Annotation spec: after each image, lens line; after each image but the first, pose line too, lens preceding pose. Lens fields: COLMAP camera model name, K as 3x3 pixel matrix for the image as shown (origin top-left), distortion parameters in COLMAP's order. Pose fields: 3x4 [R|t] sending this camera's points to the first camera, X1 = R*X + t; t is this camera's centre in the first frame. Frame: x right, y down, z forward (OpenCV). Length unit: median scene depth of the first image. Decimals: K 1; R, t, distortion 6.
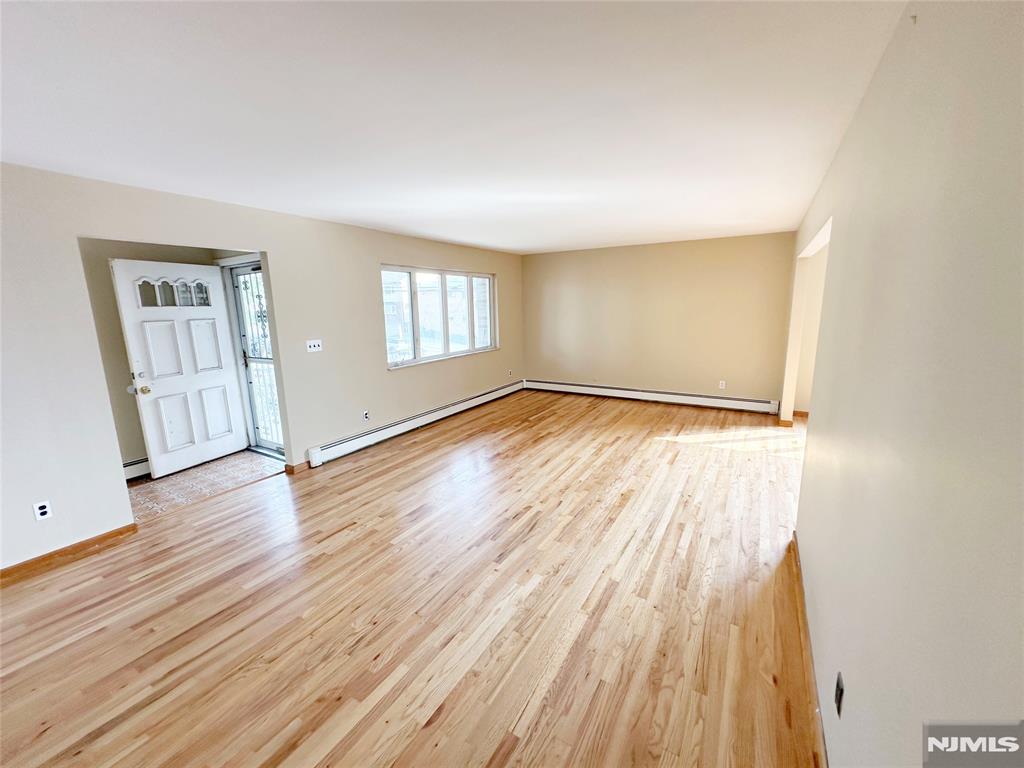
lens RADIAL K [[408.0, 0, 512.0], [0, 408.0, 384.0], [0, 0, 1]] dist [-0.001118, -0.000193]
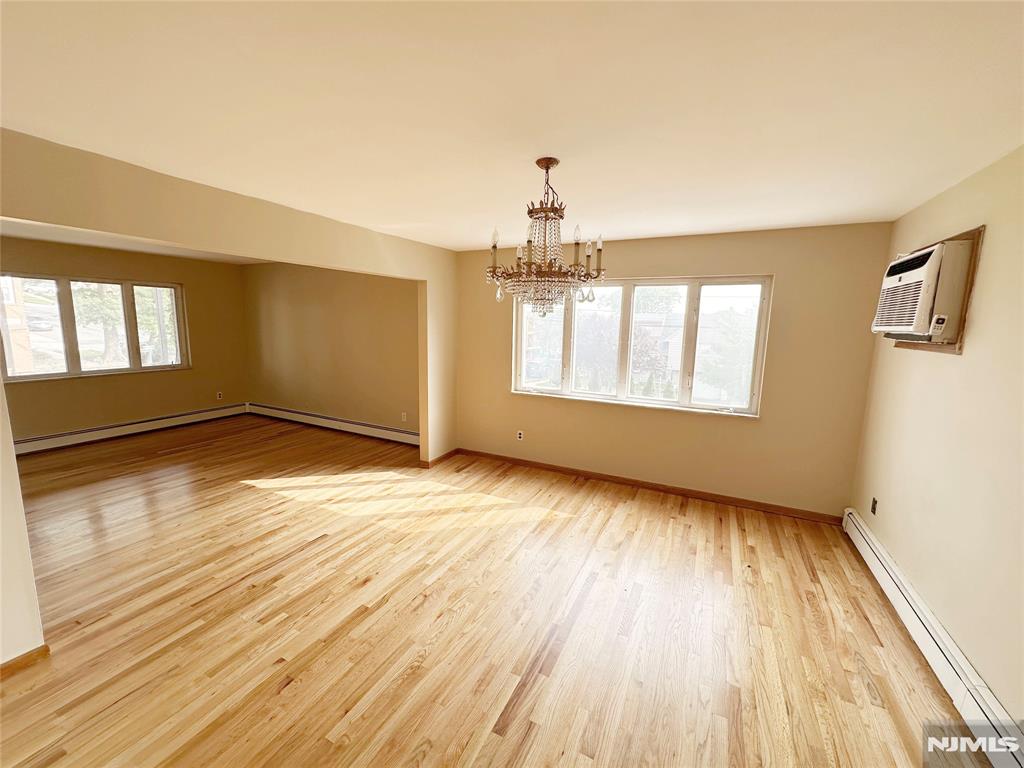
lens RADIAL K [[405.5, 0, 512.0], [0, 405.5, 384.0], [0, 0, 1]] dist [-0.002989, -0.000191]
pose [[0.995774, 0.030606, 0.086583, 0.791852], [-0.027198, 0.998819, -0.040264, -0.048170], [-0.087713, 0.037739, 0.995431, 0.097093]]
